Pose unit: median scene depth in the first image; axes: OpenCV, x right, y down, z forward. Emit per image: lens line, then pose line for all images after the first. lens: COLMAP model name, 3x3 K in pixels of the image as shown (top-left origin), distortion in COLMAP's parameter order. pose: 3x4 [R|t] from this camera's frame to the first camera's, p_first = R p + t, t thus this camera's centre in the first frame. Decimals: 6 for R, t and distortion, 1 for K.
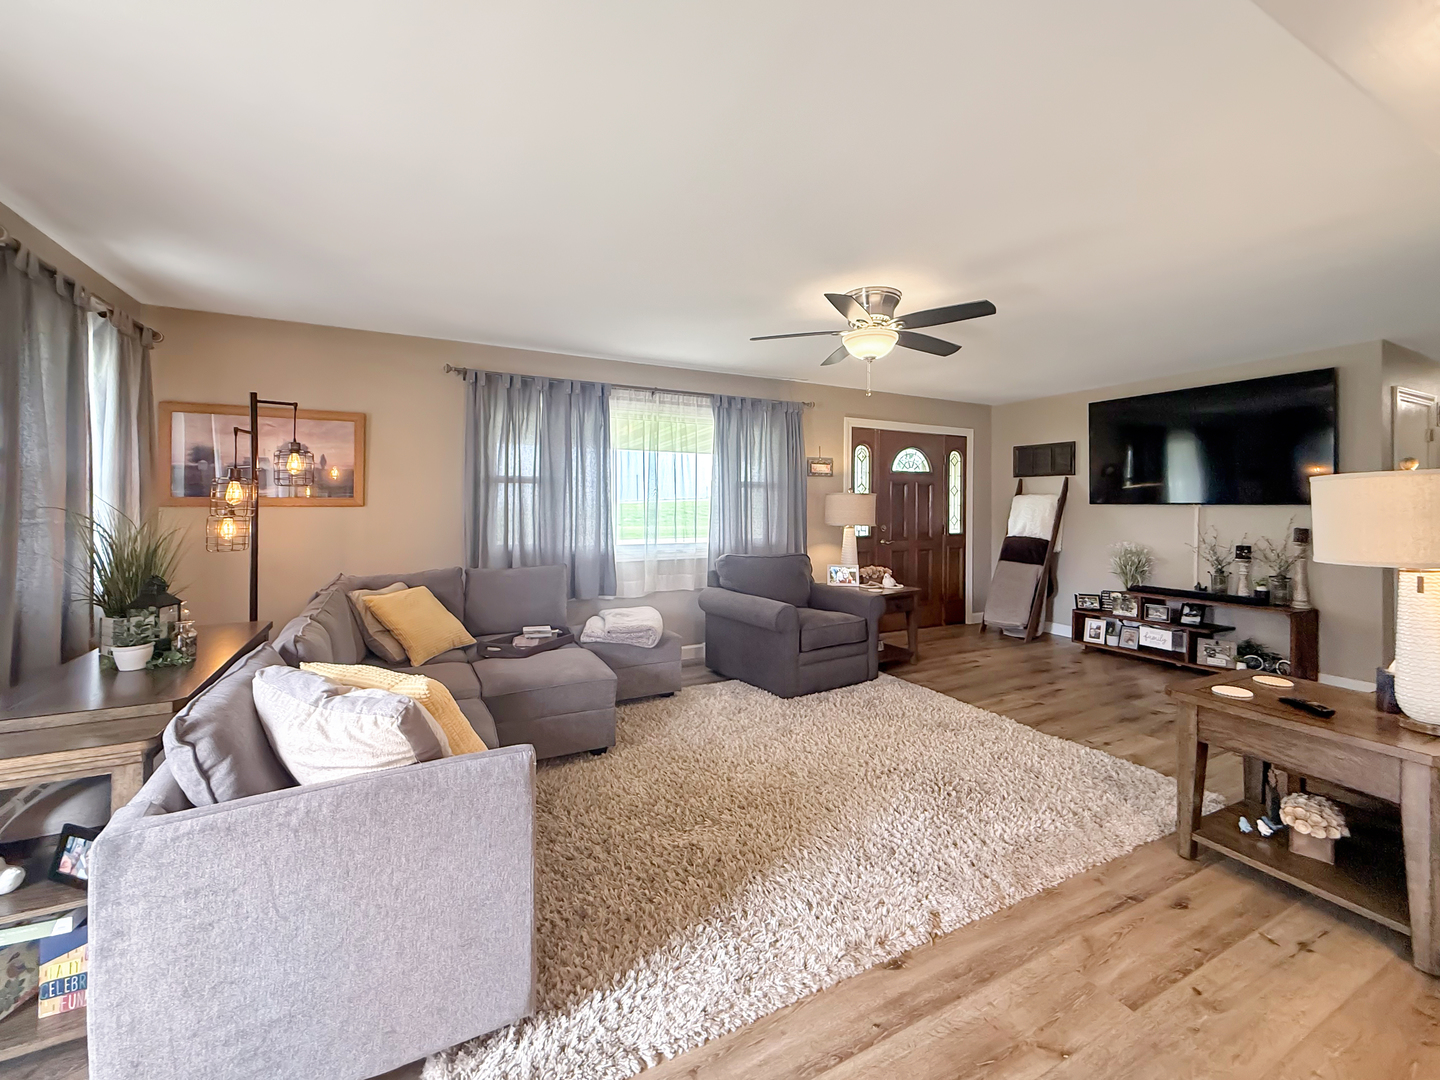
lens RADIAL K [[582.9, 0, 717.9], [0, 582.9, 521.2], [0, 0, 1]] dist [-0.000325, -0.000359]
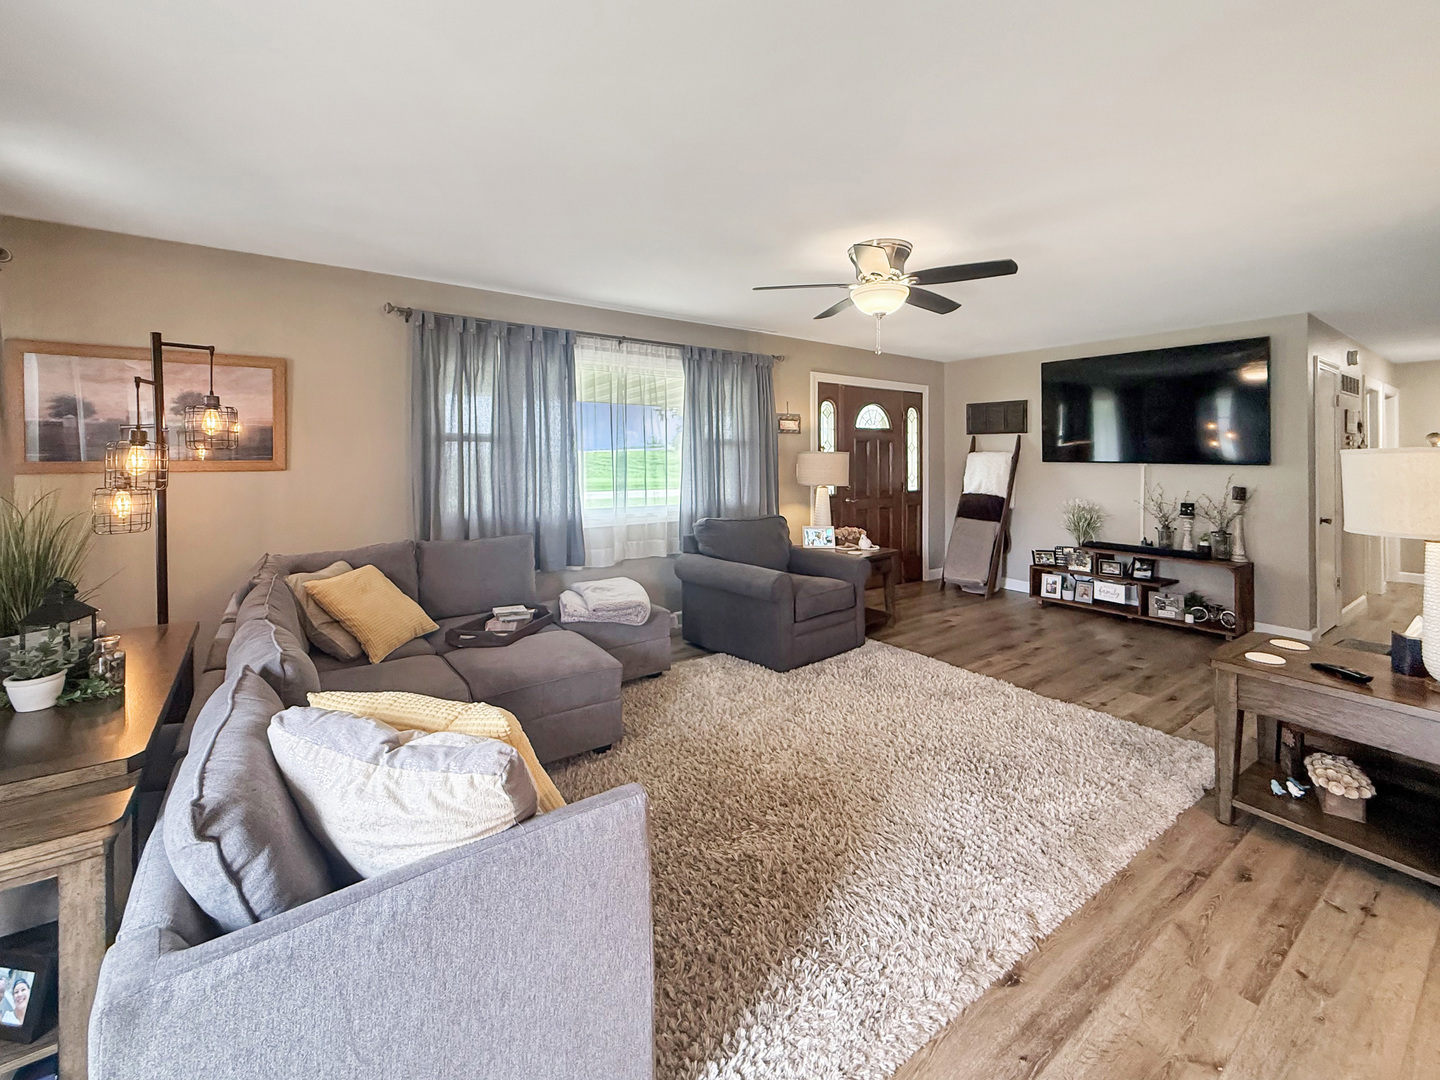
lens RADIAL K [[599.9, 0, 718.7], [0, 599.9, 486.8], [0, 0, 1]] dist [0.004390, 0.000742]
pose [[0.989259, -0.006846, 0.146015, -0.143454], [0.003139, 0.999667, 0.025608, -0.025801], [-0.146142, -0.024874, 0.988951, 0.065925]]
